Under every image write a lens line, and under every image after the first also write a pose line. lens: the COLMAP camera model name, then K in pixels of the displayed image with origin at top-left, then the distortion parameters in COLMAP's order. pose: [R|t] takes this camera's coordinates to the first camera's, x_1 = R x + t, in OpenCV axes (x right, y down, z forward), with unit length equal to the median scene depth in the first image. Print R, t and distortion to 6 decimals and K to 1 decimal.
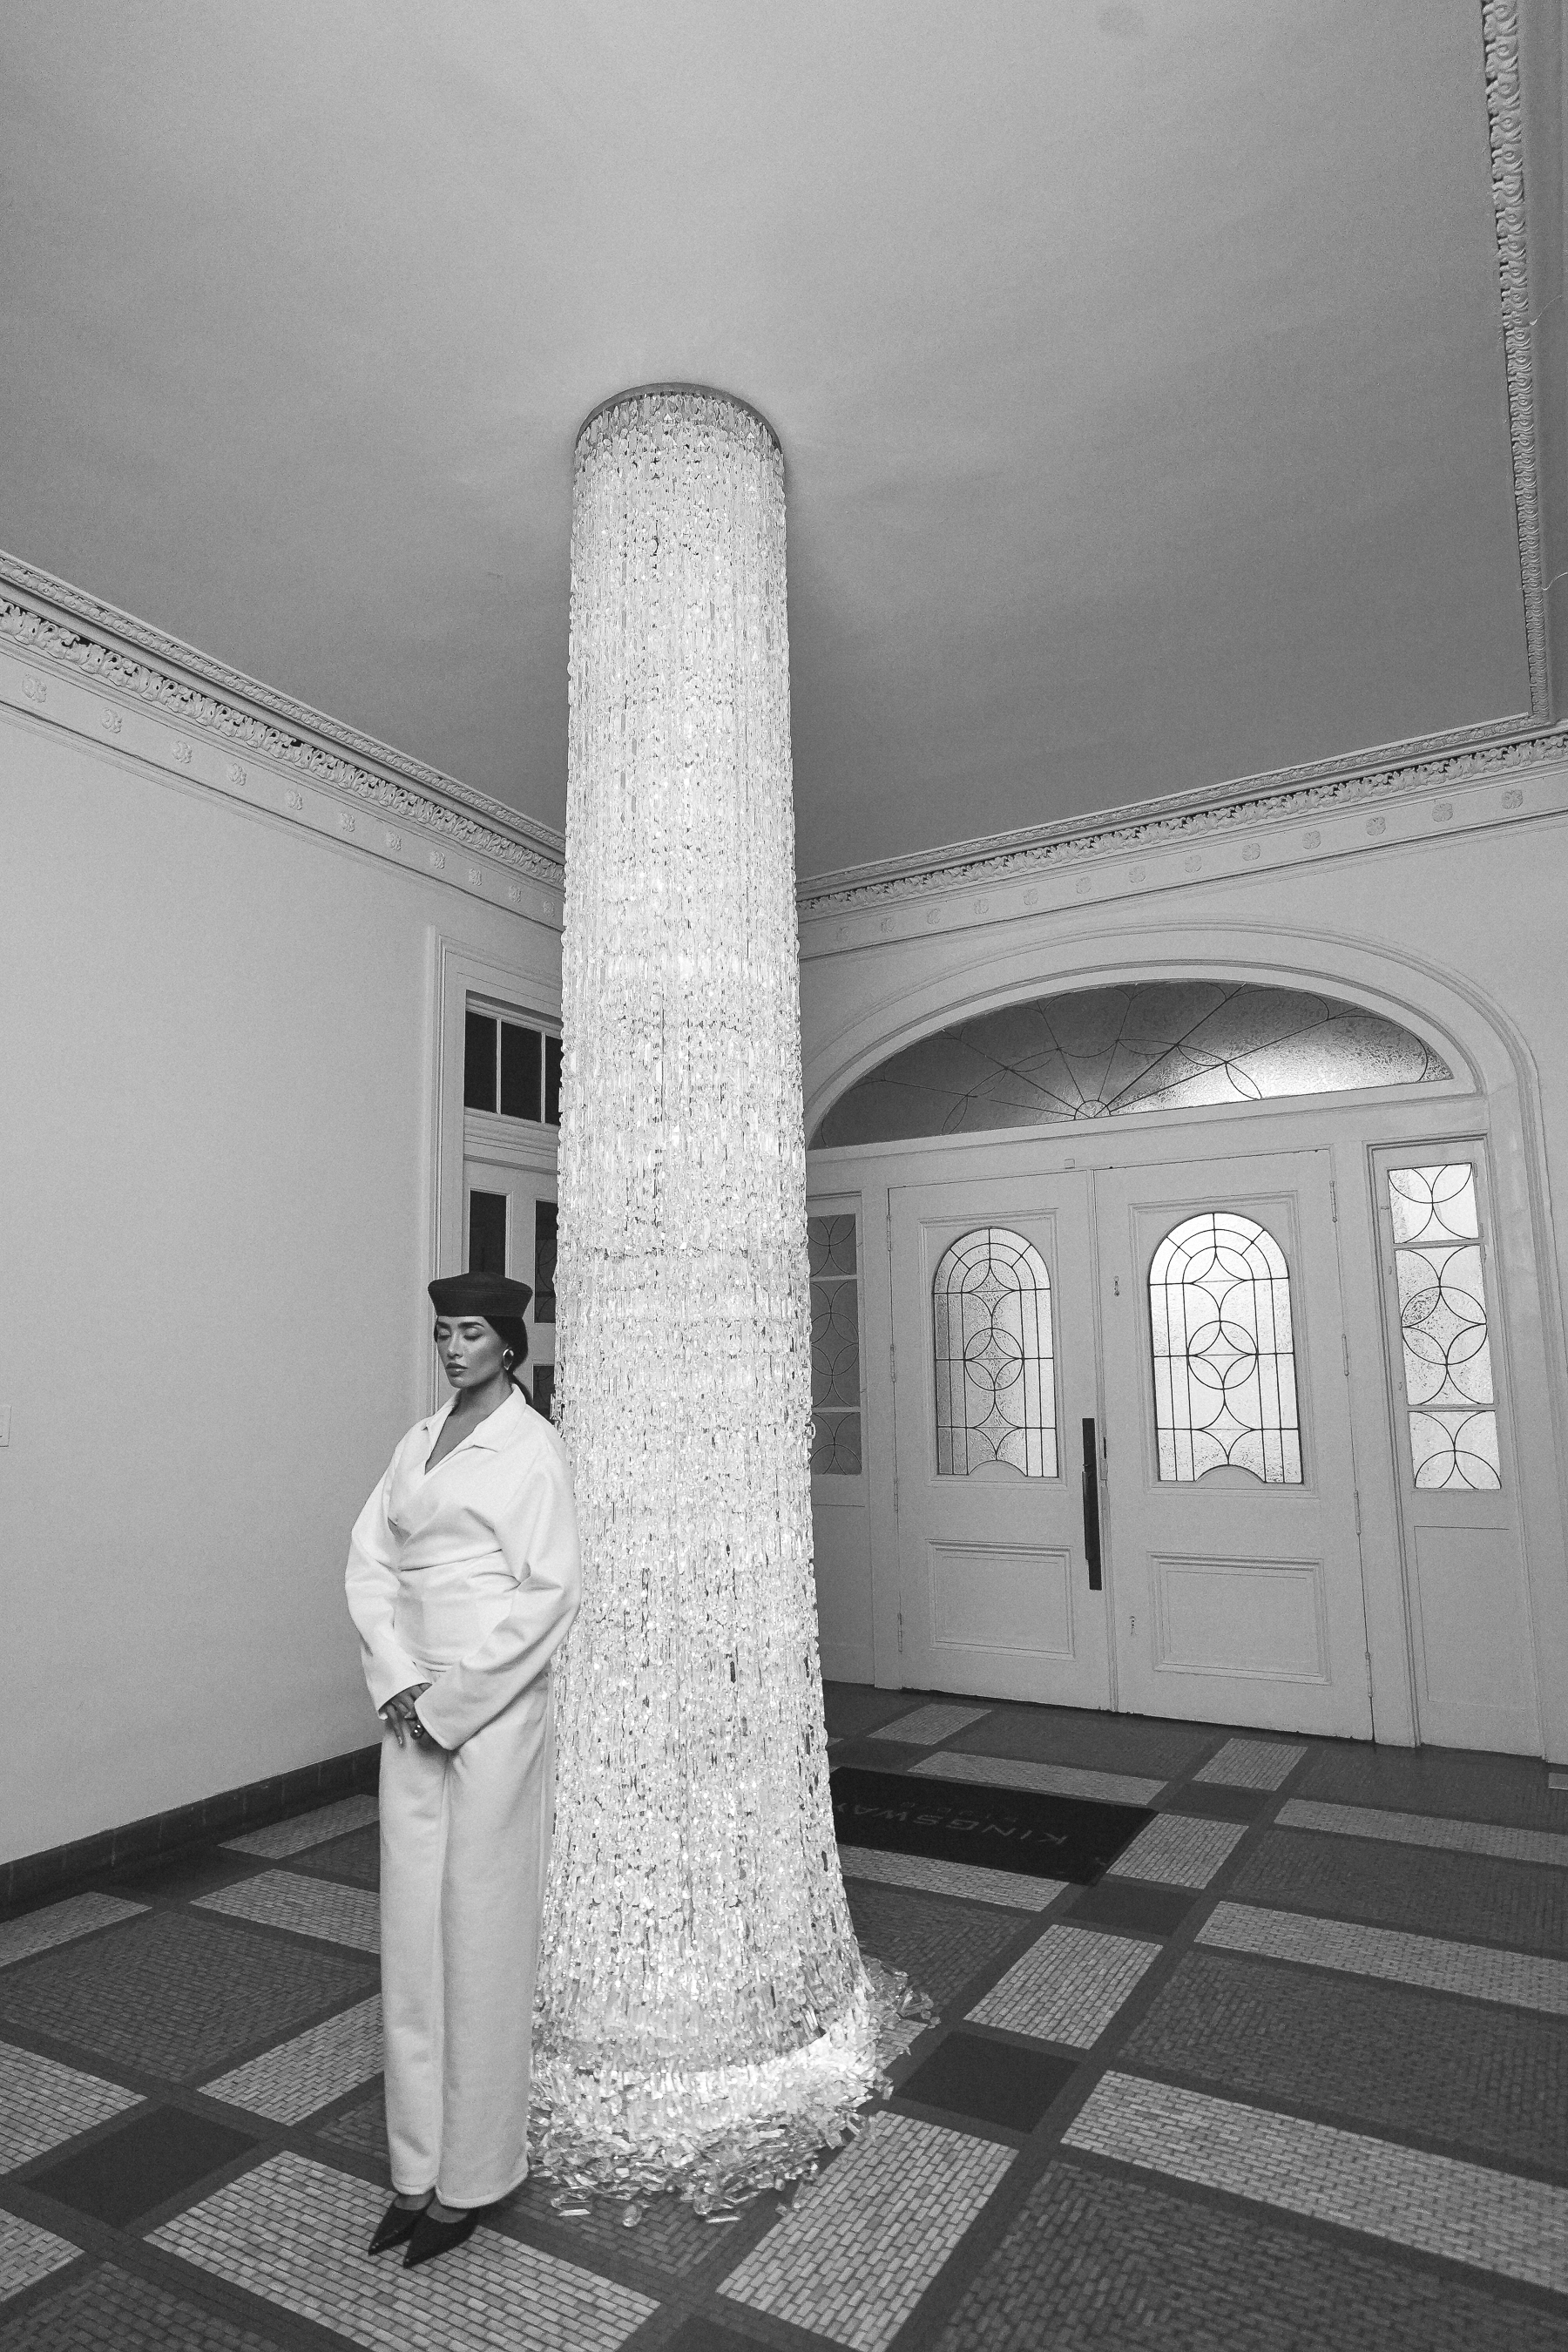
lens RADIAL K [[1373.4, 0, 784.0], [0, 1373.4, 1176.0], [0, 0, 1]] dist [-0.019736, 0.034809]
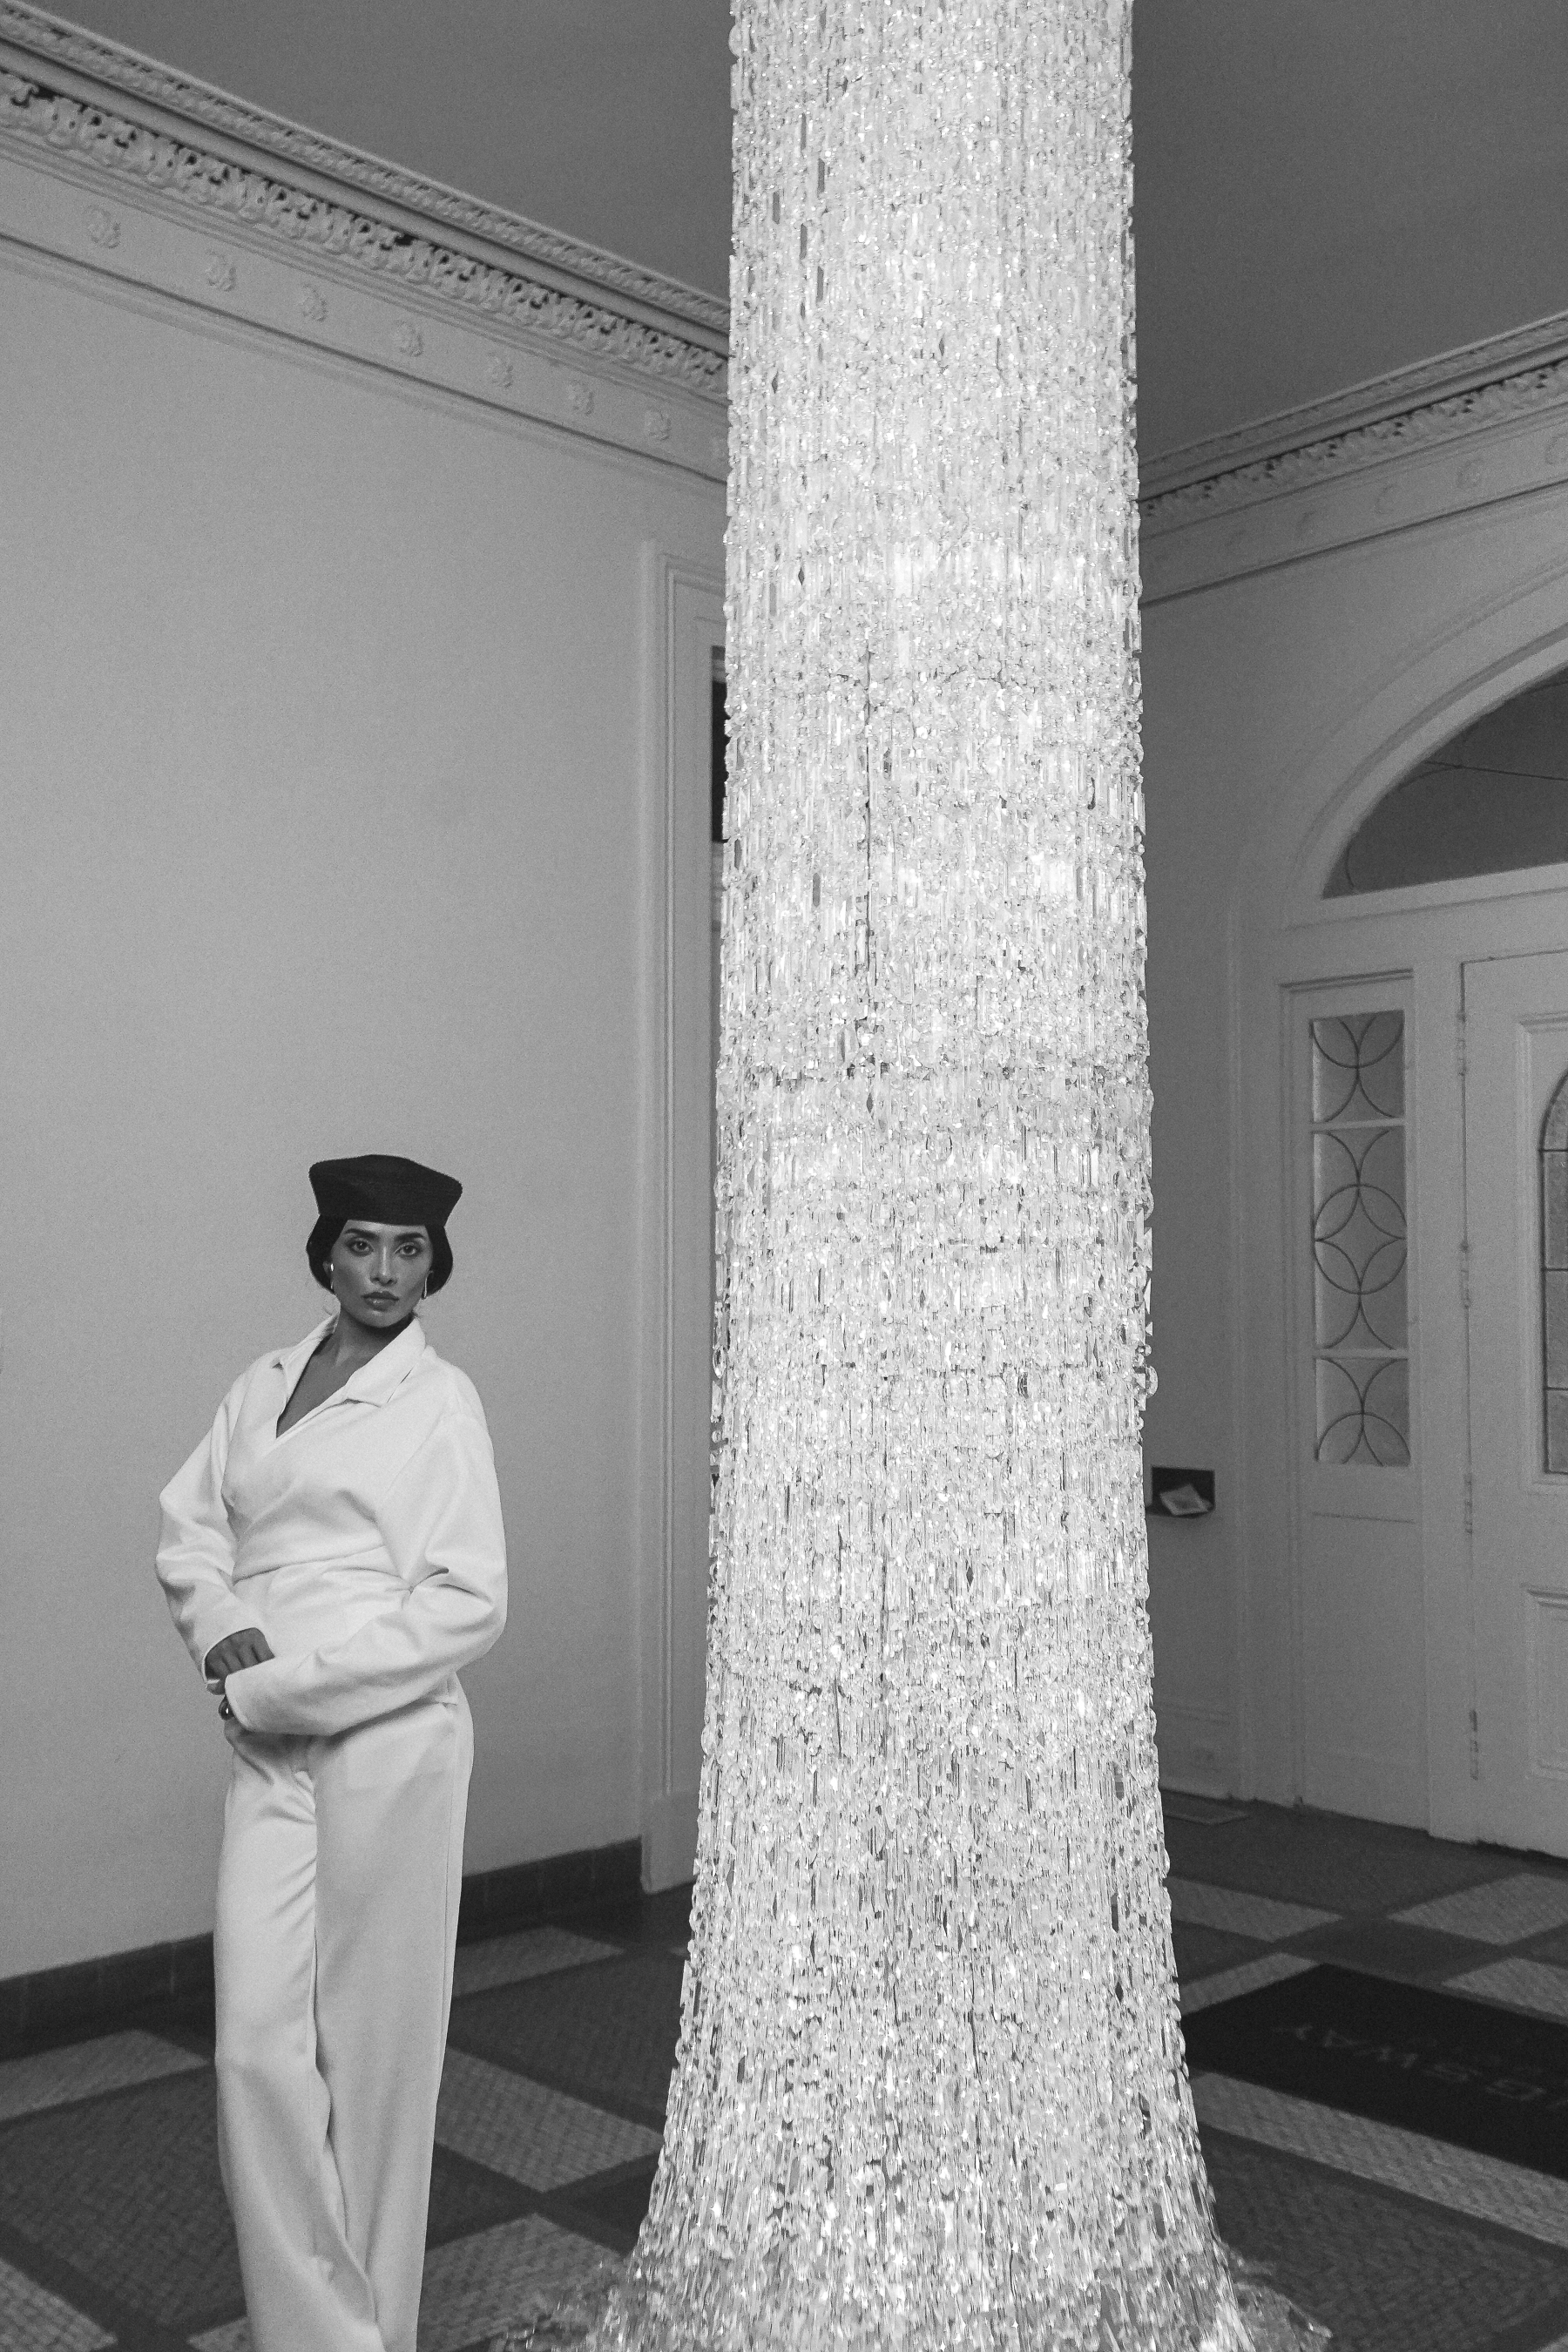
lens RADIAL K [[2272.9, 0, 784.0], [0, 2272.9, 1176.0], [0, 0, 1]] dist [0.089342, 0.021391]
pose [[0.959599, 0.005320, -0.281320, 0.122624], [0.020952, 0.995694, 0.090297, 0.008812], [0.280589, -0.092543, 0.955356, 0.042898]]
